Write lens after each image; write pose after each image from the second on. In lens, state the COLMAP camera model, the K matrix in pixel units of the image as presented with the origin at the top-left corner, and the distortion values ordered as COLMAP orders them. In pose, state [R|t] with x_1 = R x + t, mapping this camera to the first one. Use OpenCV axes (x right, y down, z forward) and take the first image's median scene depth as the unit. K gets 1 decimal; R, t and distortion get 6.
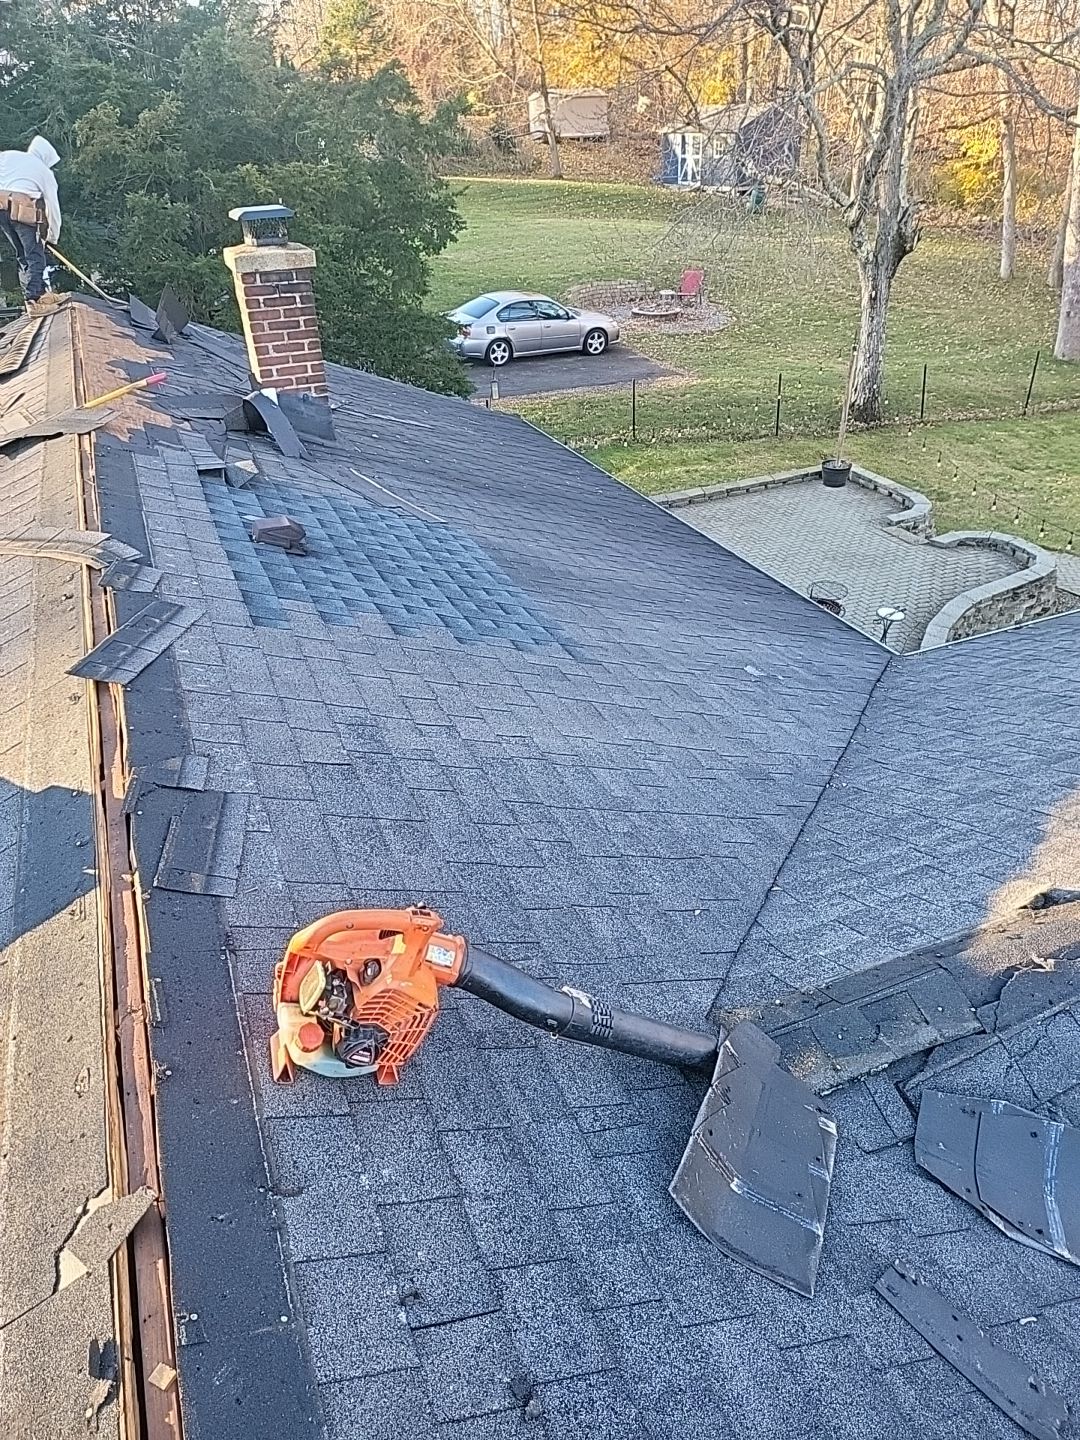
lens RADIAL K [[986.8, 0, 540.0], [0, 986.8, 720.0], [0, 0, 1]] dist [0.070076, -0.073721]
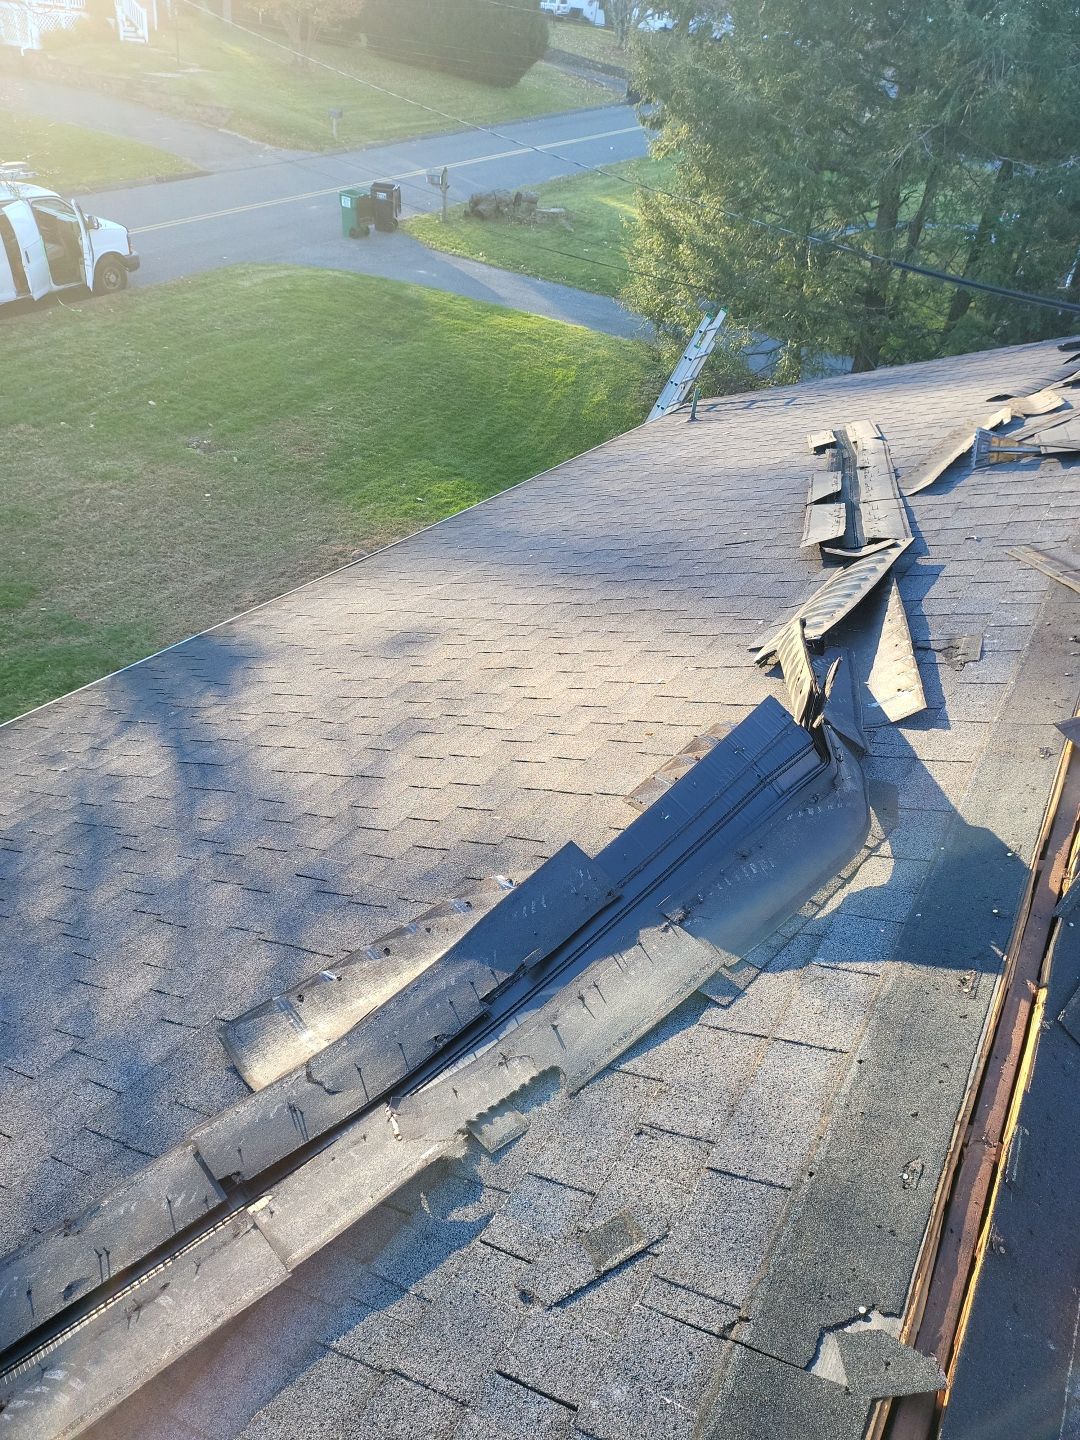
lens RADIAL K [[987.5, 0, 534.1], [0, 987.5, 706.1], [0, 0, 1]] dist [0.070267, -0.076431]
pose [[0.583800, 0.526615, -0.617943, -0.262988], [-0.529400, 0.823964, 0.202037, 0.008508], [0.615558, 0.209190, 0.759821, 0.009178]]
